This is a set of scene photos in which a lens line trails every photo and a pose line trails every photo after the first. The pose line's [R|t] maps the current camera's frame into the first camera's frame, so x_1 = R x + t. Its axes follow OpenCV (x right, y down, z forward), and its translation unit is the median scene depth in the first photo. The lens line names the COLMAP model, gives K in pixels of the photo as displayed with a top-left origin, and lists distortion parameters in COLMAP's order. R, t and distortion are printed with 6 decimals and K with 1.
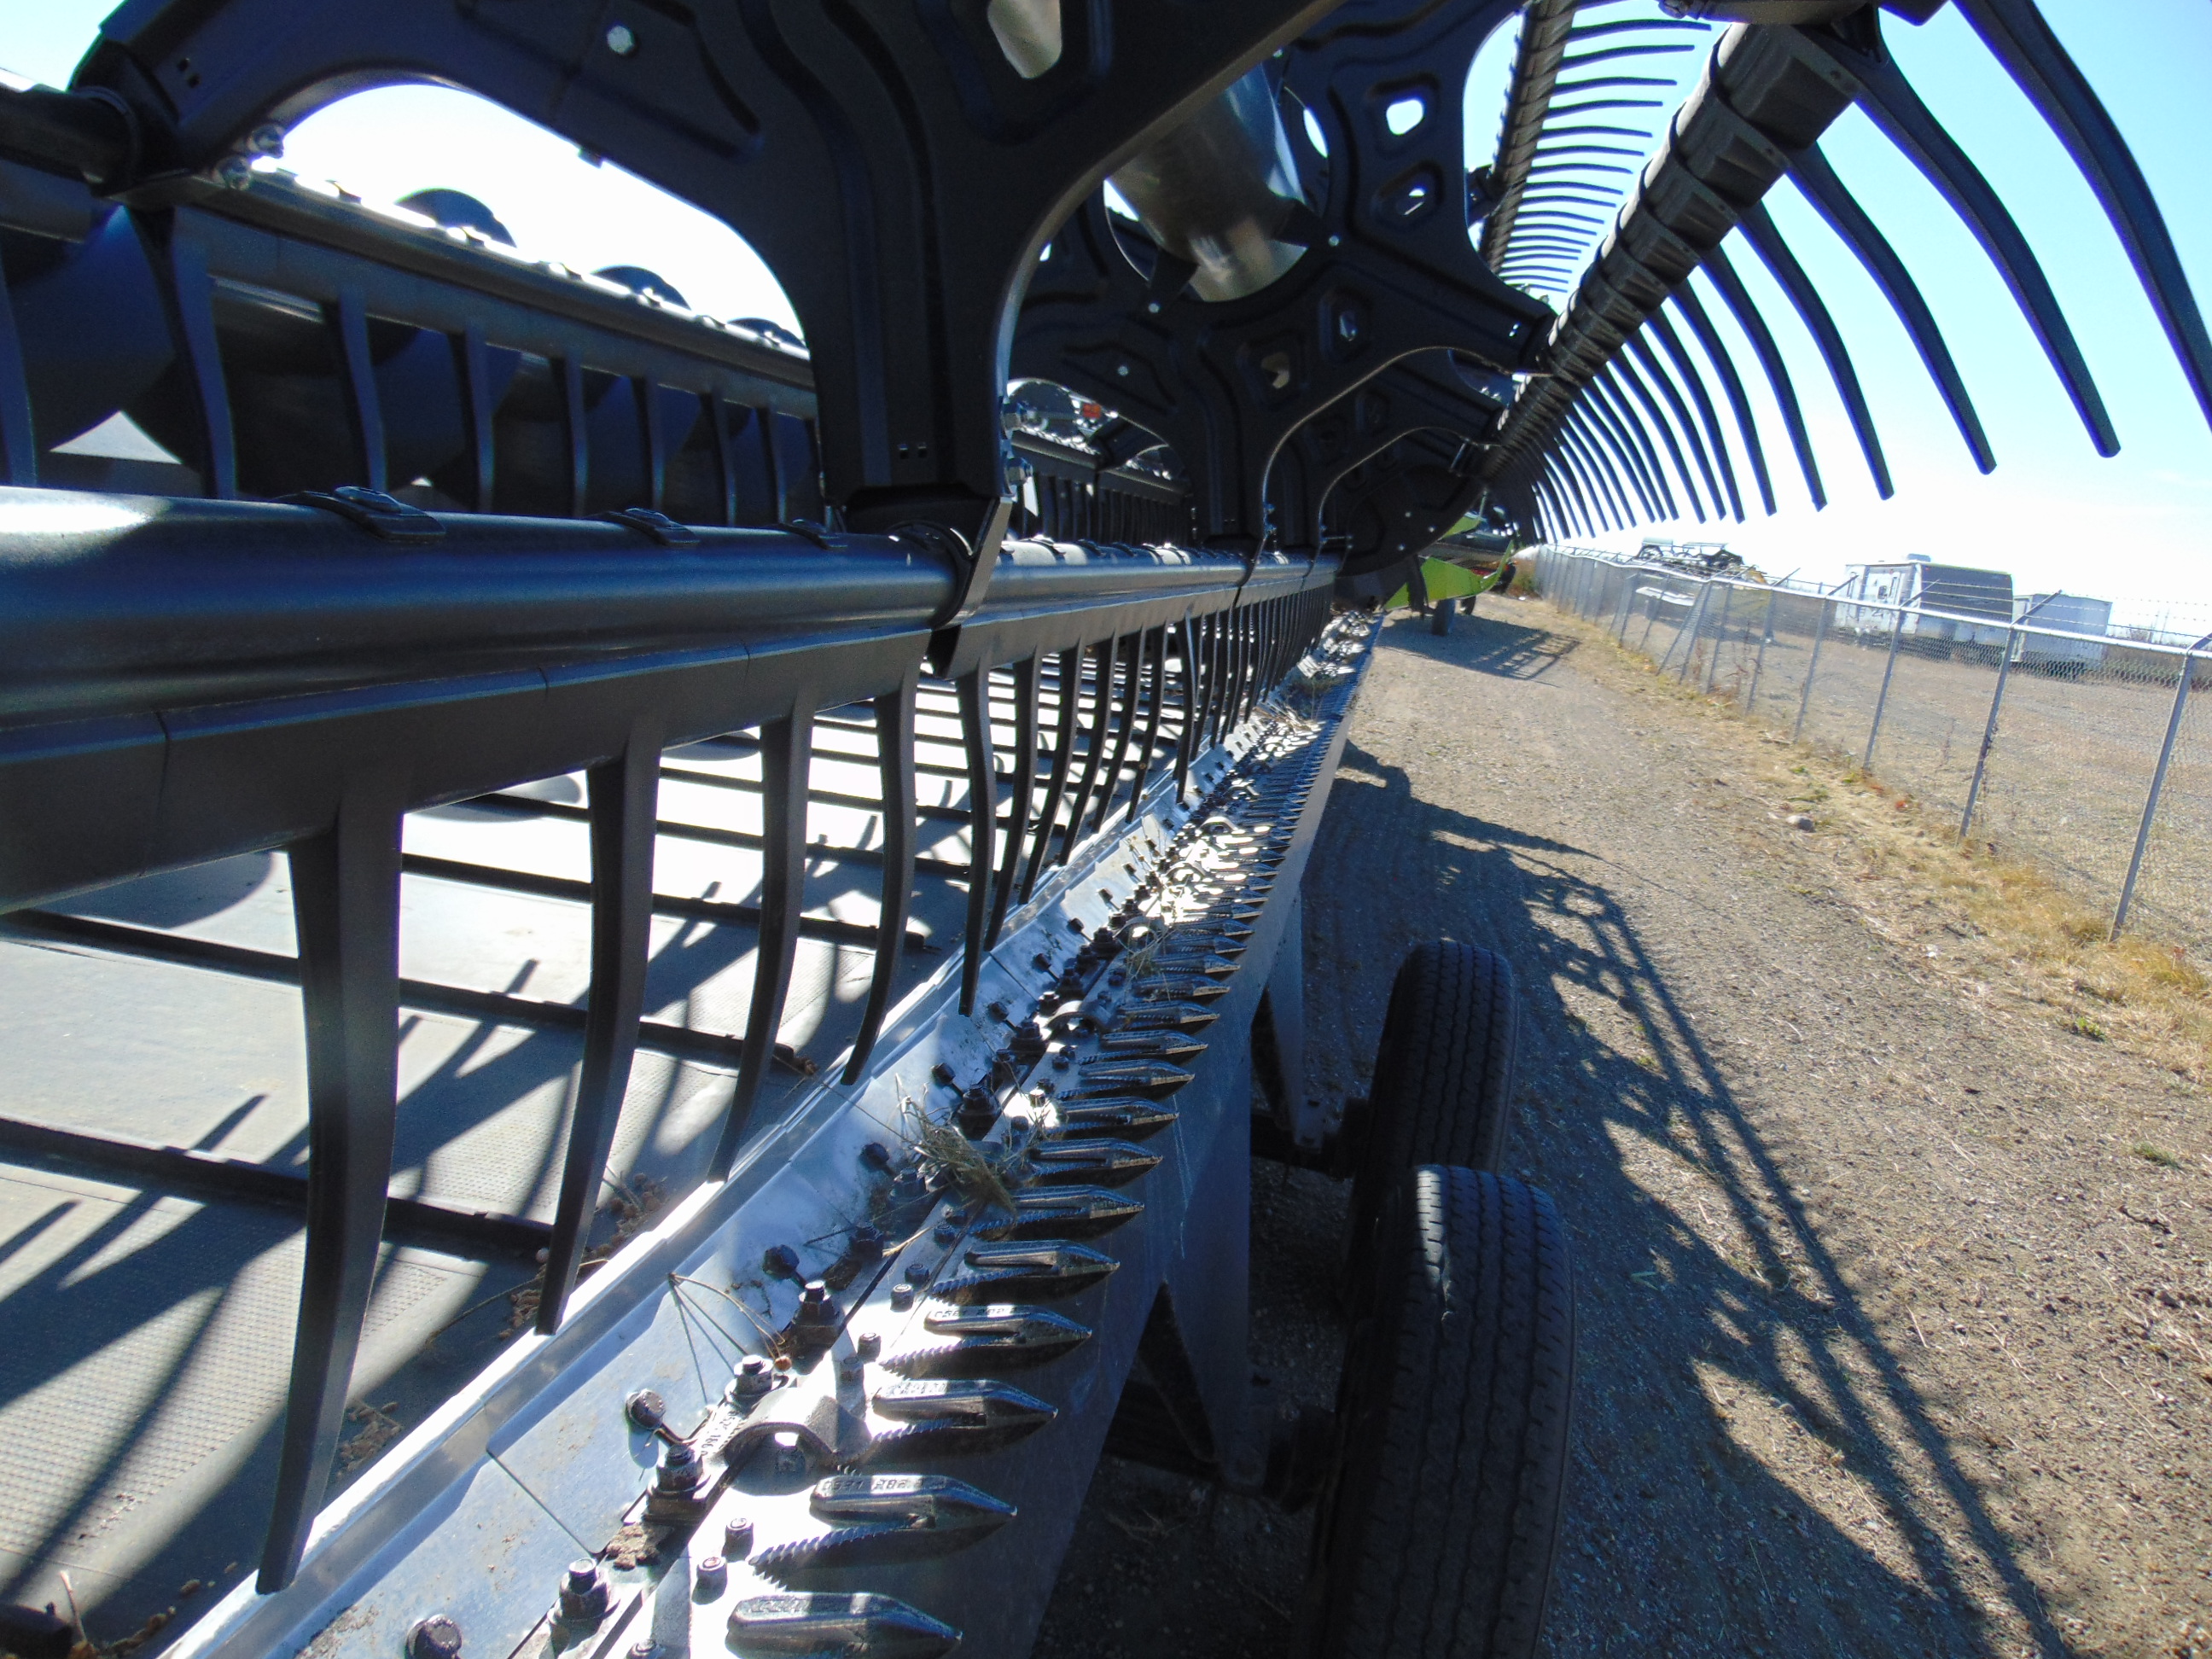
lens RADIAL K [[1625.2, 0, 1096.1], [0, 1625.2, 834.1], [0, 0, 1]] dist [-0.000690, 0.044725]
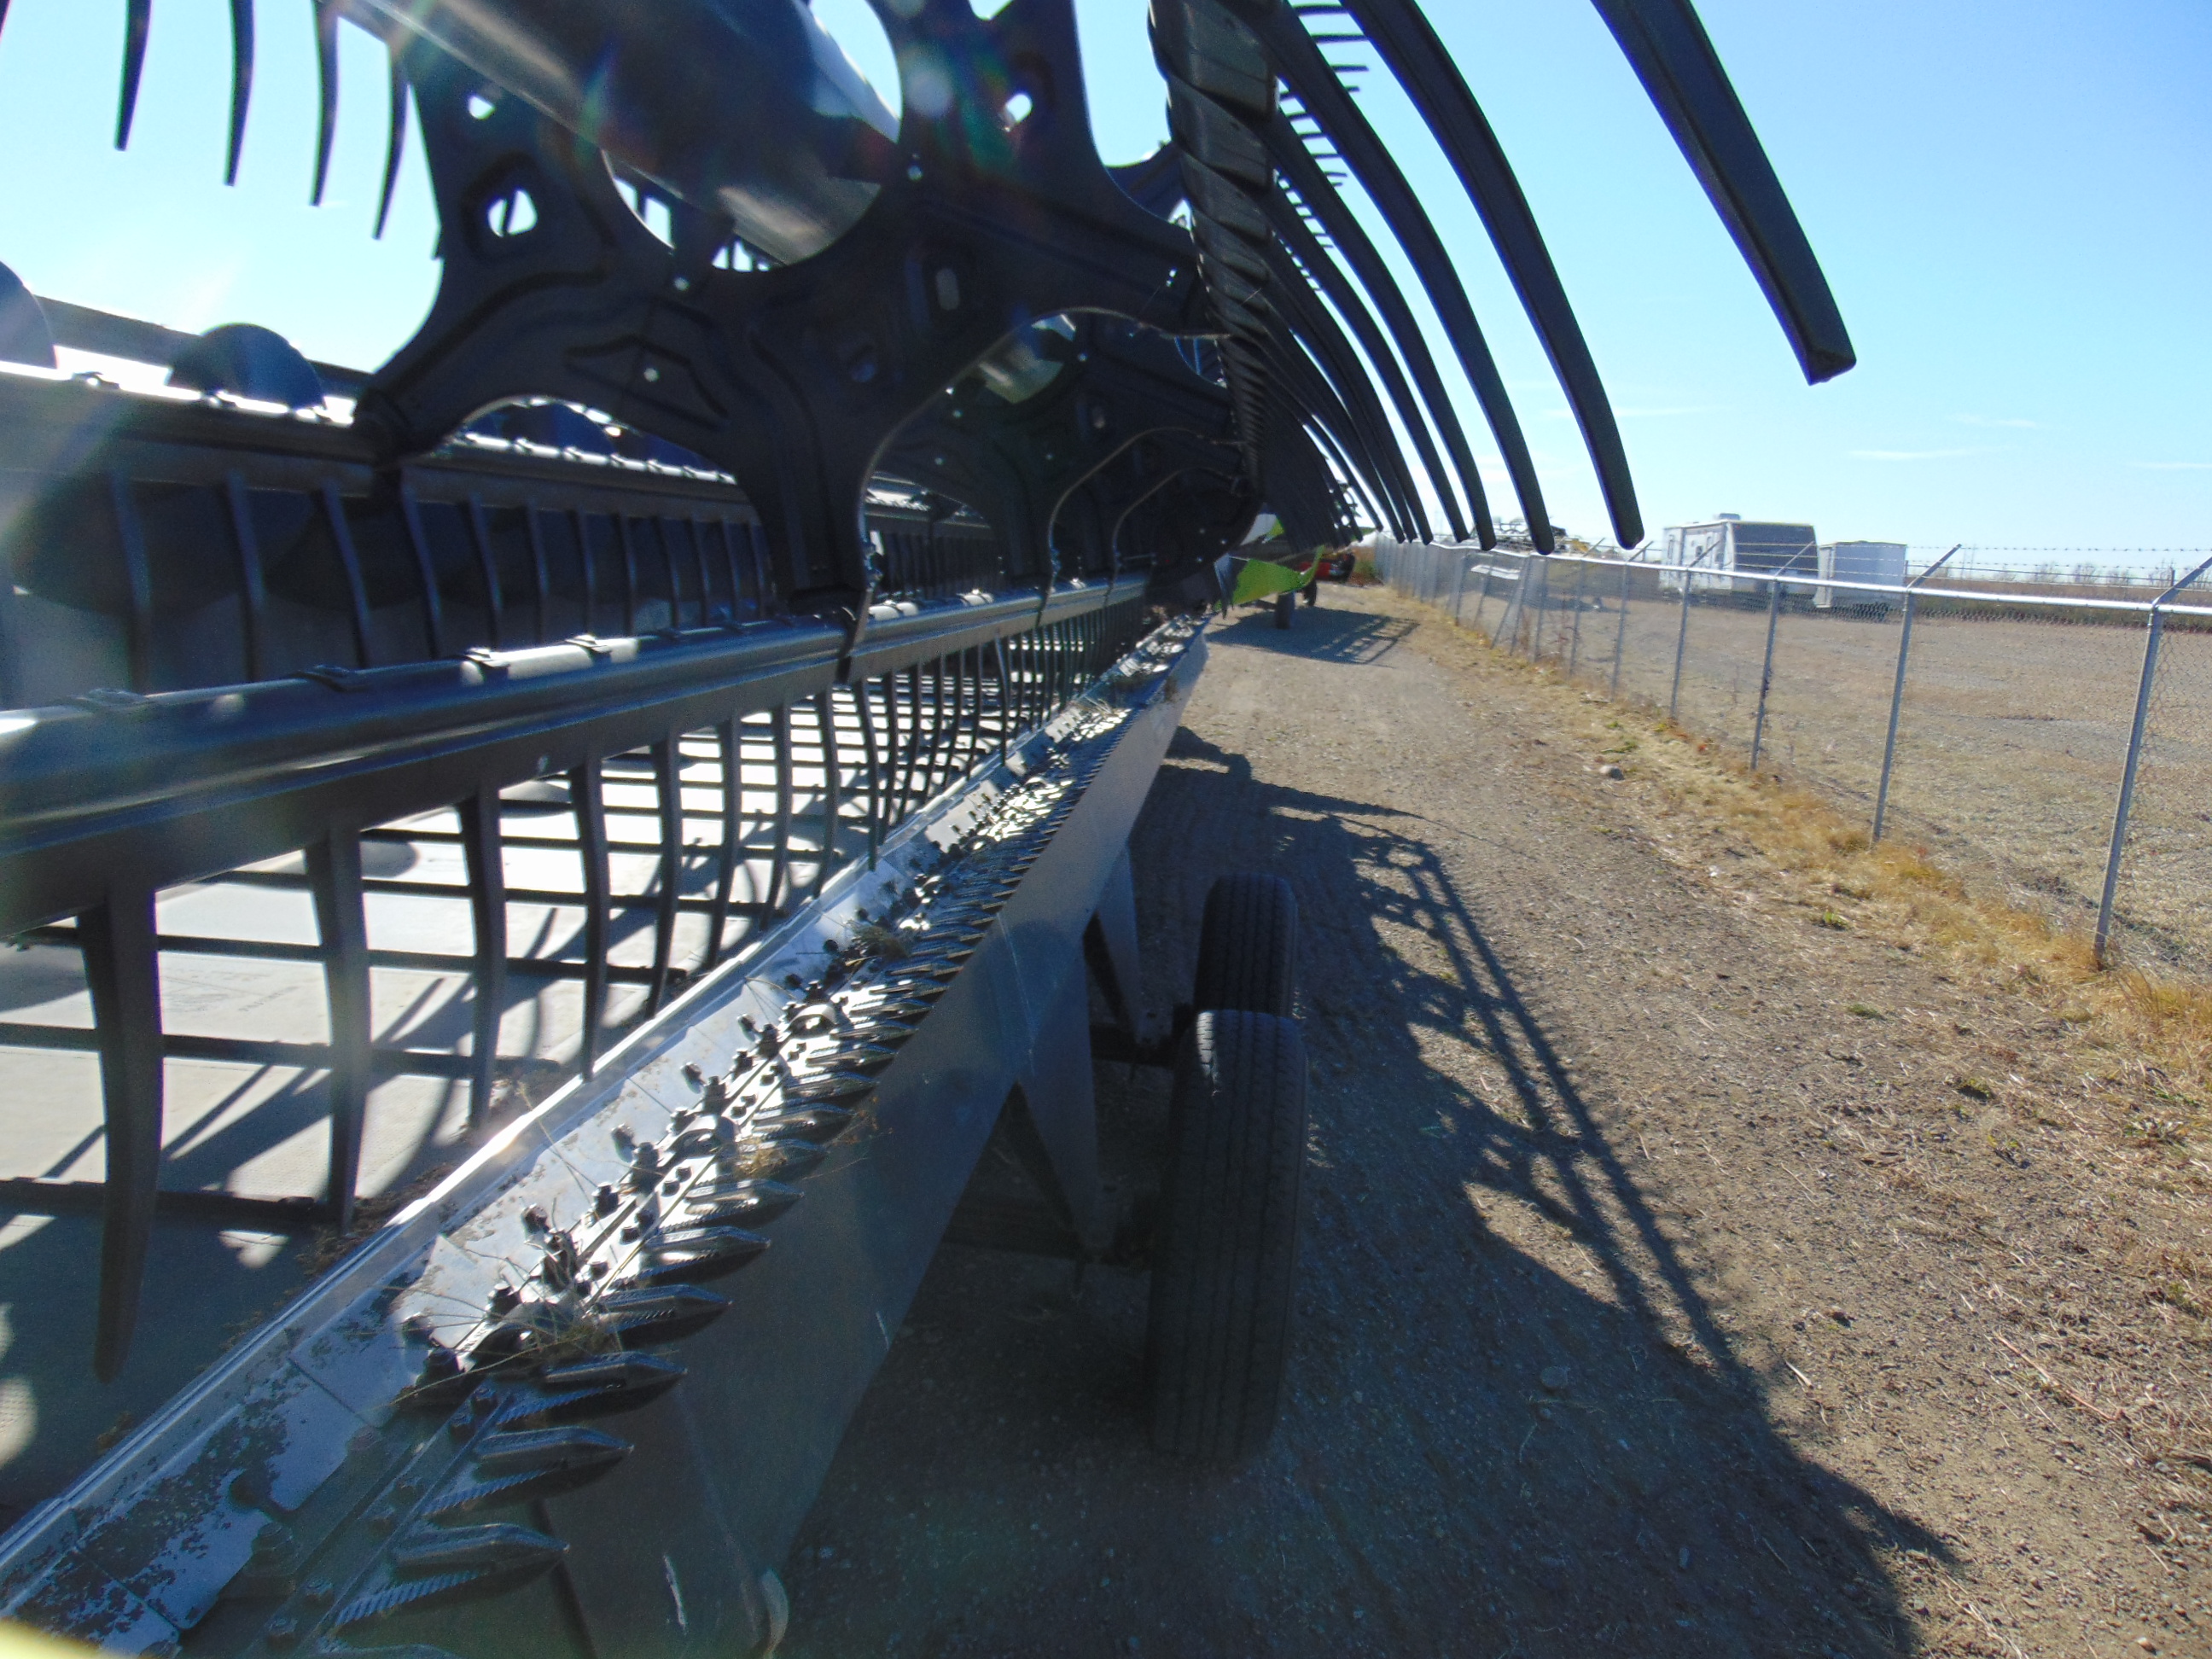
lens RADIAL K [[1625.2, 0, 1107.7], [0, 1625.2, 829.5], [0, 0, 1]] dist [-0.000690, 0.044725]
pose [[0.992041, -0.094180, 0.083575, 0.008815], [0.095161, 0.995431, -0.007834, 0.028909], [-0.082455, 0.015725, 0.996471, -0.226831]]
